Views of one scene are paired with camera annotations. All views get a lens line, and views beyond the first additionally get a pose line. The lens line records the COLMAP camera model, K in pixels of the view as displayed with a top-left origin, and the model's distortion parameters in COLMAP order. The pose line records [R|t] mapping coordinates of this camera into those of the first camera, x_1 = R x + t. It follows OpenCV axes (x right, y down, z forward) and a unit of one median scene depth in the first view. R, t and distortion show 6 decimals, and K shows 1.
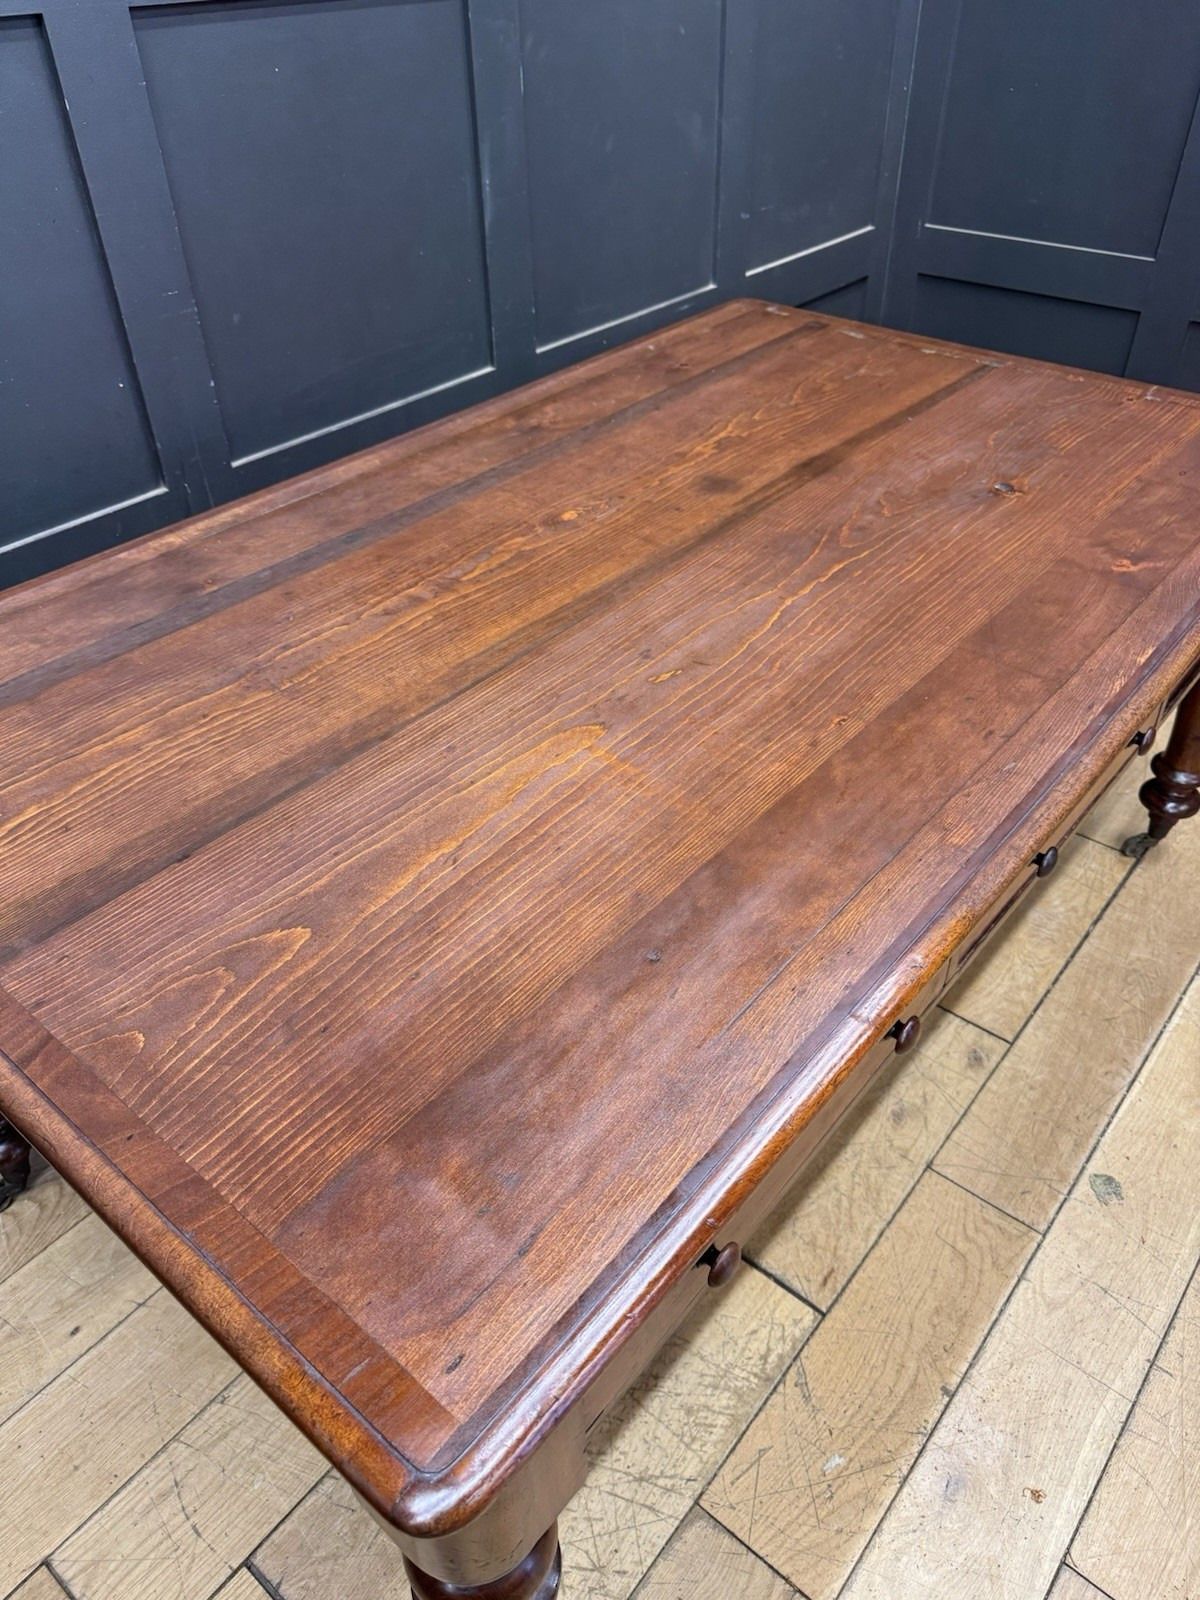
lens RADIAL K [[1132.2, 0, 611.7], [0, 1132.2, 782.1], [0, 0, 1]] dist [0.005631, -0.031836]
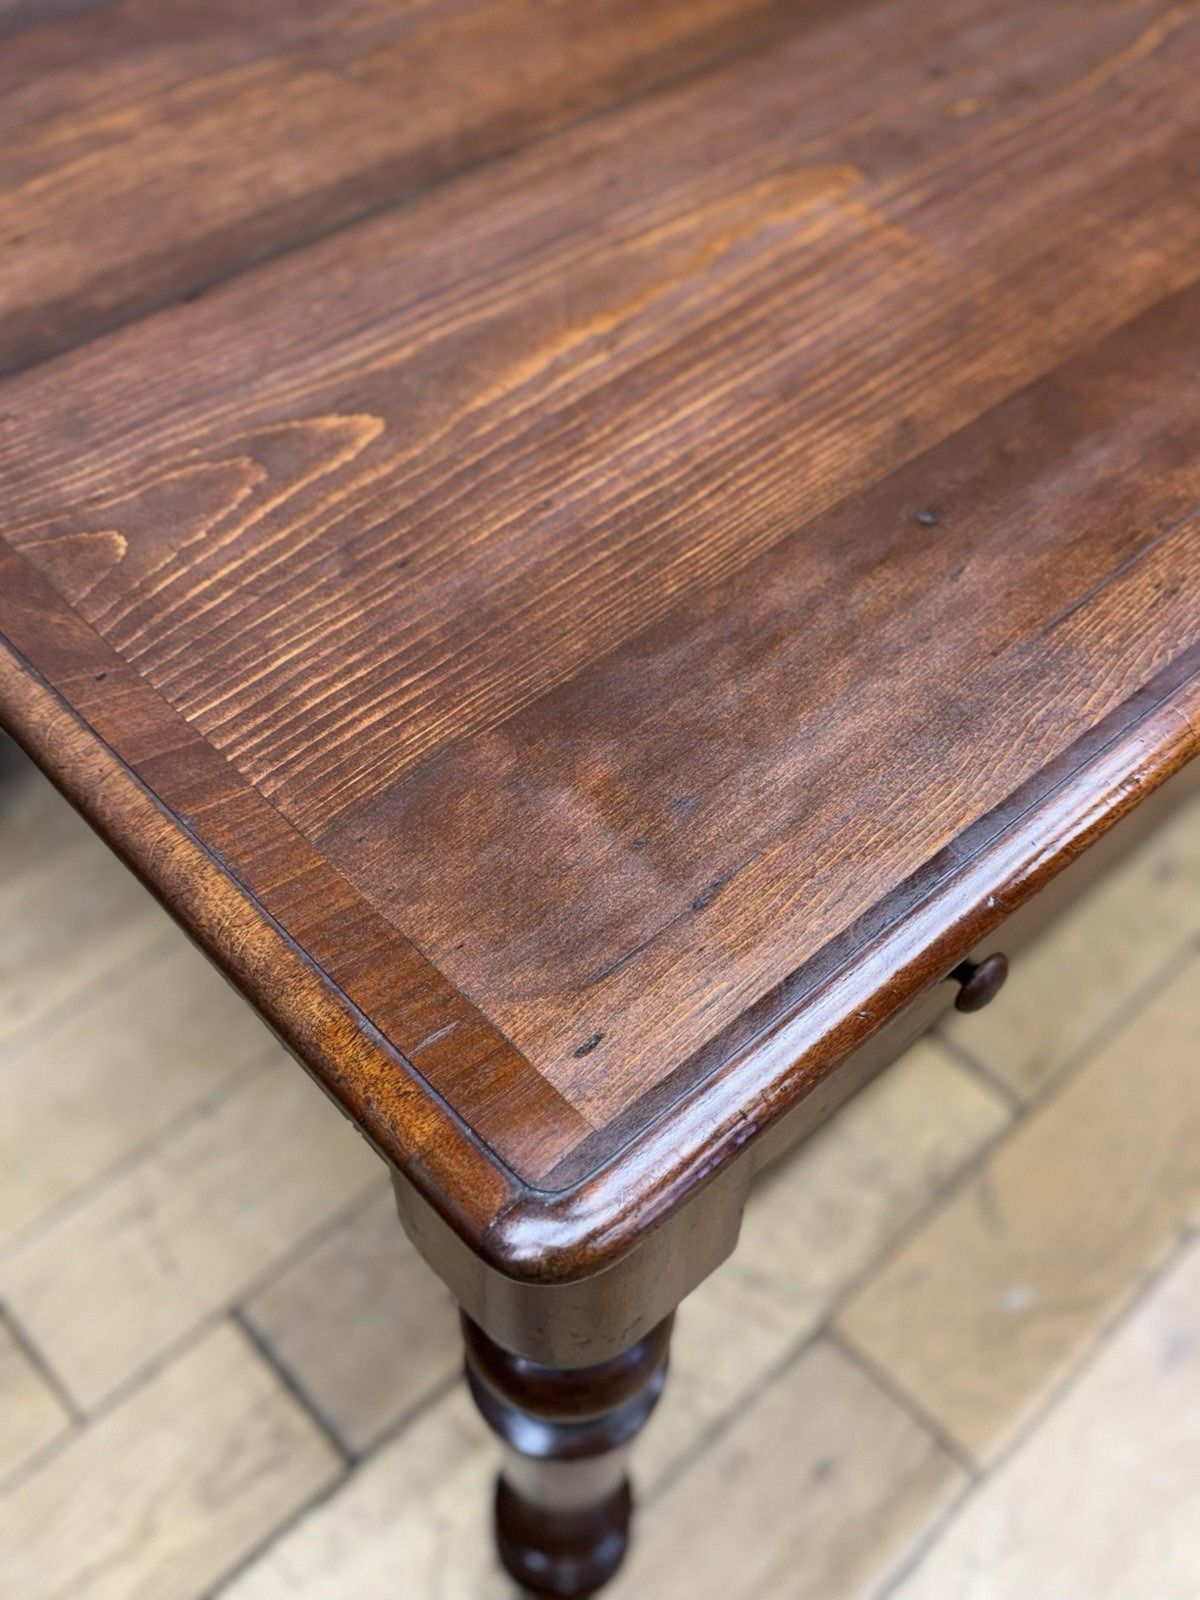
lens RADIAL K [[1497.5, 0, 604.9], [0, 1497.5, 806.4], [0, 0, 1]] dist [0.045614, 0.000000]
pose [[0.990606, 0.120550, -0.064558, -0.066552], [-0.101782, 0.965260, 0.240652, 0.129595], [0.091326, -0.231821, 0.968462, 0.152277]]
